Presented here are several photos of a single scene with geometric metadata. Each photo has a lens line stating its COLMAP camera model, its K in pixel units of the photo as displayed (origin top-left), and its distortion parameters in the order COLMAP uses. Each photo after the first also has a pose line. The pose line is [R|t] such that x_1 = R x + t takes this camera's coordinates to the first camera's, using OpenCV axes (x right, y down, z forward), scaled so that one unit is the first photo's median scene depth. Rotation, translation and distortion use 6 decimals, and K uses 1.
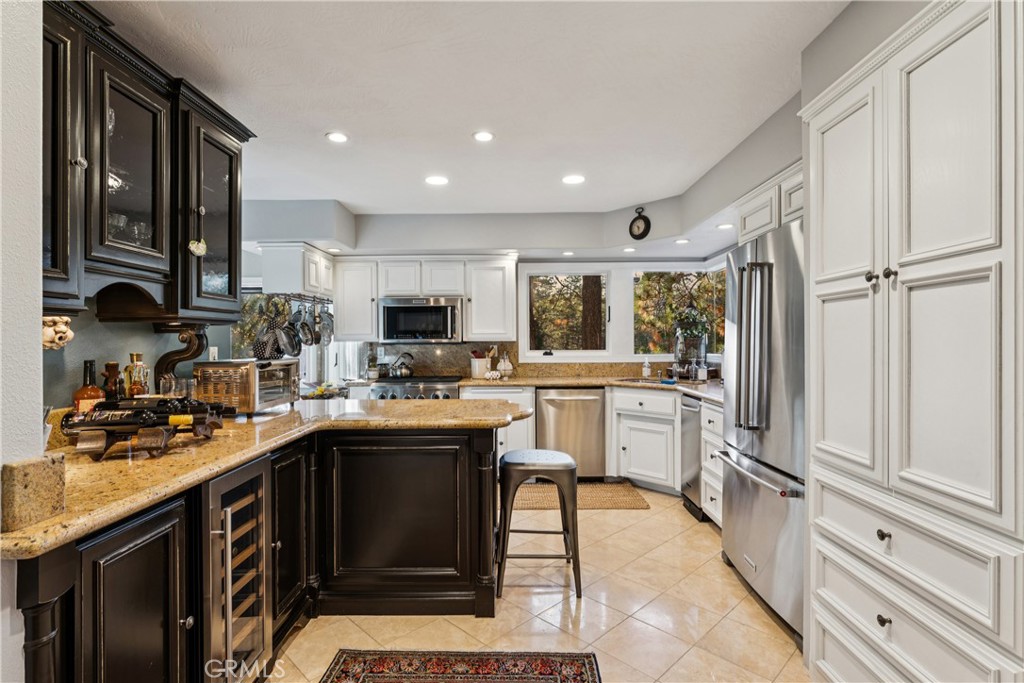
lens RADIAL K [[502.2, 0, 512.0], [0, 502.2, 341.5], [0, 0, 1]] dist [-0.000850, -0.000093]
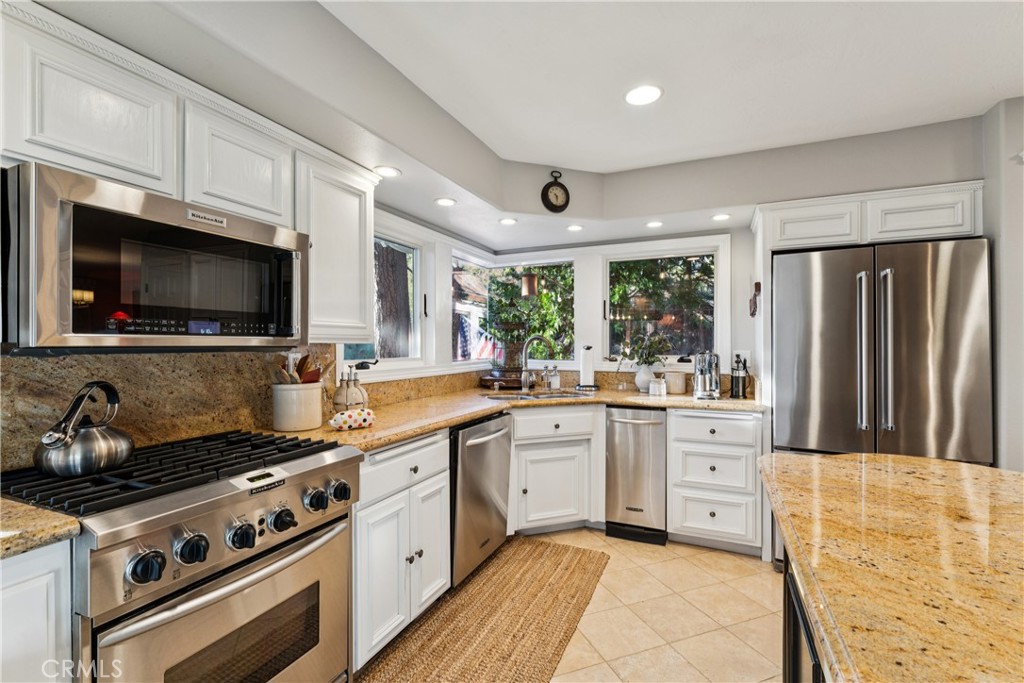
lens RADIAL K [[458.4, 0, 512.0], [0, 458.4, 341.5], [0, 0, 1]] dist [-0.001477, -0.000114]
pose [[0.400524, 0.009188, 0.916240, -0.374574], [0.001890, 0.999939, -0.010854, 0.002444], [-0.916284, 0.006079, 0.400482, 0.705016]]
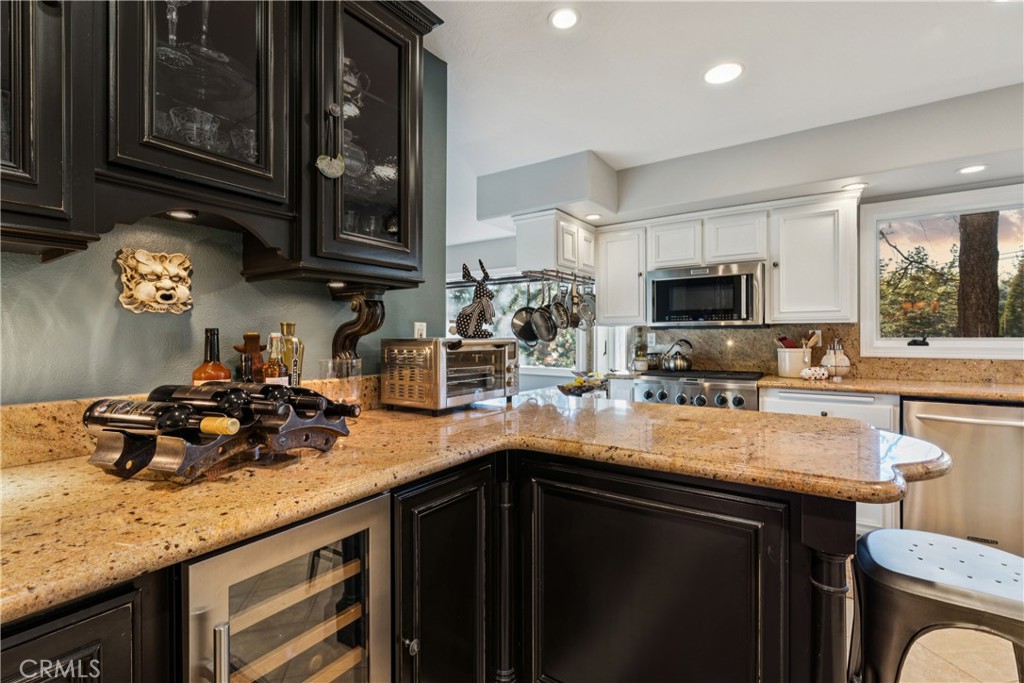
lens RADIAL K [[463.3, 0, 508.0], [0, 463.3, 338.3], [0, 0, 1]] dist [-0.003113, -0.000309]
pose [[0.827033, 0.005970, -0.562122, -0.030737], [-0.003208, 0.999977, 0.005901, 0.017962], [0.562145, -0.003077, 0.827033, 0.258652]]
